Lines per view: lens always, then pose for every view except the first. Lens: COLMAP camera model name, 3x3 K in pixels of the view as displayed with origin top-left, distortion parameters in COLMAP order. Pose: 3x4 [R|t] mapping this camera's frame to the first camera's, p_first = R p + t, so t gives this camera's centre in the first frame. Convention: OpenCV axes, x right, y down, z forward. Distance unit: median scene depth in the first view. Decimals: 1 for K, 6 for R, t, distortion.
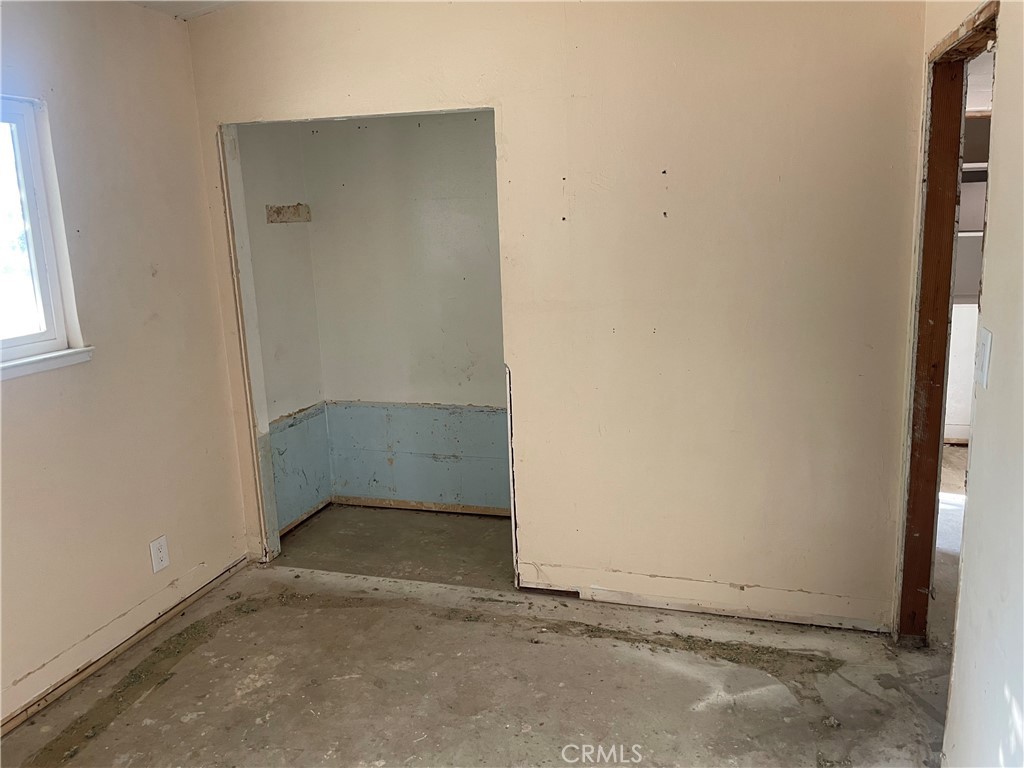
lens RADIAL K [[780.4, 0, 517.1], [0, 780.4, 382.7], [0, 0, 1]] dist [0.076013, -0.108548]
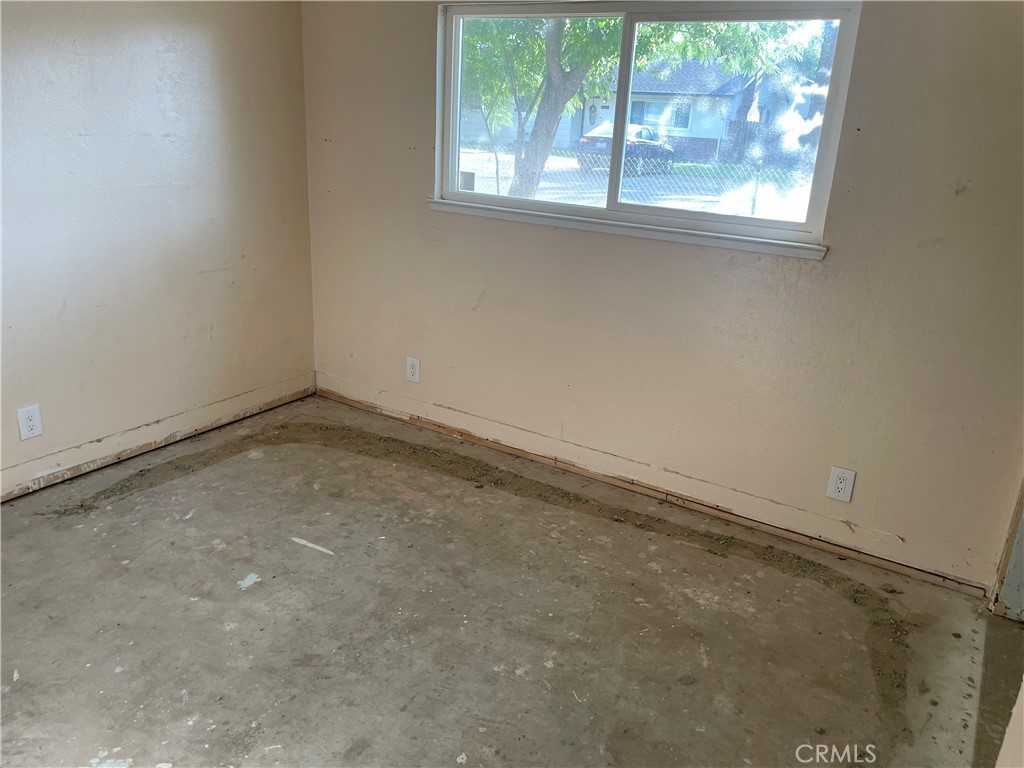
lens RADIAL K [[780.4, 0, 518.1], [0, 780.4, 381.0], [0, 0, 1]] dist [0.076013, -0.108548]
pose [[-0.274272, 0.318223, -0.907474, 0.519064], [-0.244093, 0.889719, 0.385771, -0.179785], [0.930158, 0.327314, -0.166349, 0.826367]]
